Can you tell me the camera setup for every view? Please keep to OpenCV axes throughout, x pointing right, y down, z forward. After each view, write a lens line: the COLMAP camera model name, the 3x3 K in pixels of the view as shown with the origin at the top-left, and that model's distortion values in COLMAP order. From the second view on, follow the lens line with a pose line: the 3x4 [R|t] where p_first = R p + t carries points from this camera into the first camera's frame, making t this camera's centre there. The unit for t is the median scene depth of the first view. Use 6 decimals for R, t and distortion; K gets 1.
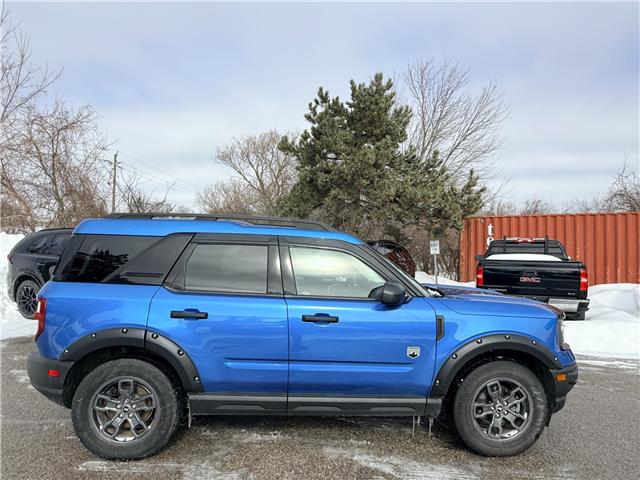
lens RADIAL K [[417.7, 0, 315.2], [0, 417.7, 244.0], [0, 0, 1]] dist [0.001353, 0.001063]
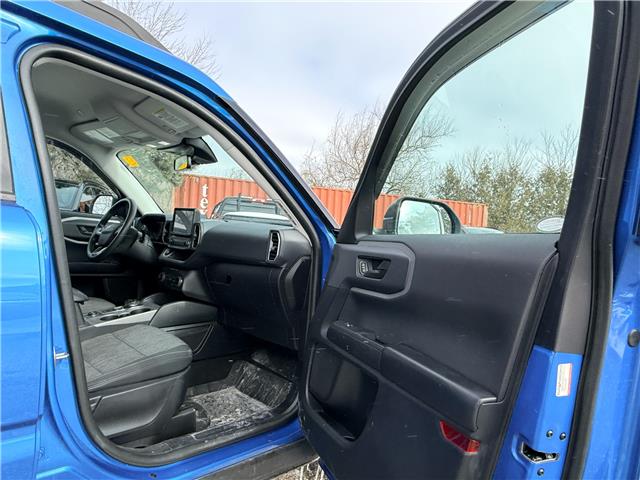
lens RADIAL K [[417.7, 0, 315.2], [0, 417.7, 244.0], [0, 0, 1]] dist [0.001353, 0.001063]
pose [[0.744122, 0.026116, 0.667533, -0.033495], [-0.075037, 0.996180, 0.044673, 0.048018], [-0.663816, -0.083332, 0.743239, 0.259266]]
